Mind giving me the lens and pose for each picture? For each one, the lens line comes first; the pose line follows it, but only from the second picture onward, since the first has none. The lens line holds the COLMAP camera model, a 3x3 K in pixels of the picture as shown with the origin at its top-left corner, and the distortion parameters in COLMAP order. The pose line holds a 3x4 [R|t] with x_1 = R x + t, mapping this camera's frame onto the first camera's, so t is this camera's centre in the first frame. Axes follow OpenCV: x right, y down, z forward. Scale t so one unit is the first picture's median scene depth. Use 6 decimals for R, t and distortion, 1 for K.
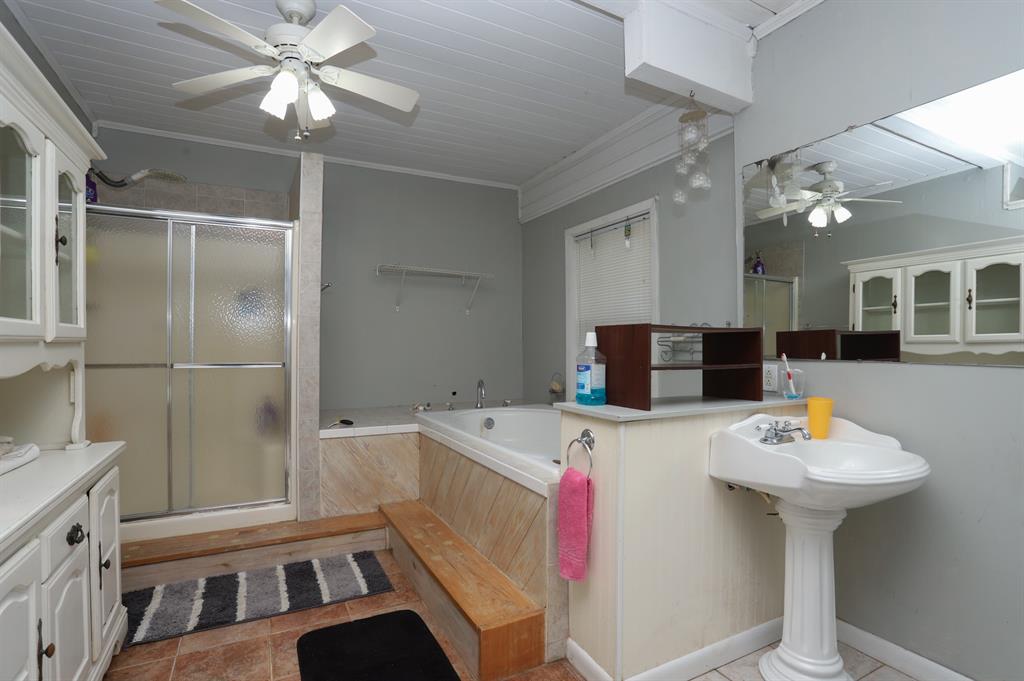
lens RADIAL K [[510.1, 0, 501.3], [0, 510.1, 344.4], [0, 0, 1]] dist [-0.045414, 0.006981]
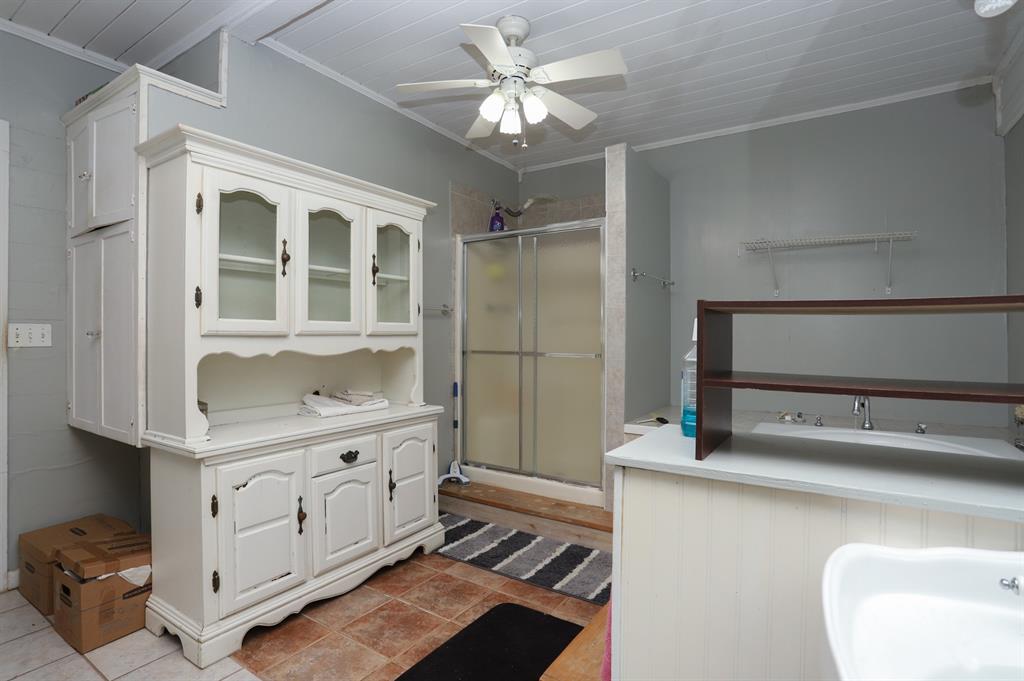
lens RADIAL K [[510.1, 0, 500.8], [0, 510.1, 333.2], [0, 0, 1]] dist [-0.045414, 0.006981]
pose [[0.476515, -0.002903, -0.879162, 0.447362], [-0.003090, 0.999983, -0.004977, -0.001248], [0.879161, 0.005089, 0.476498, 0.364506]]
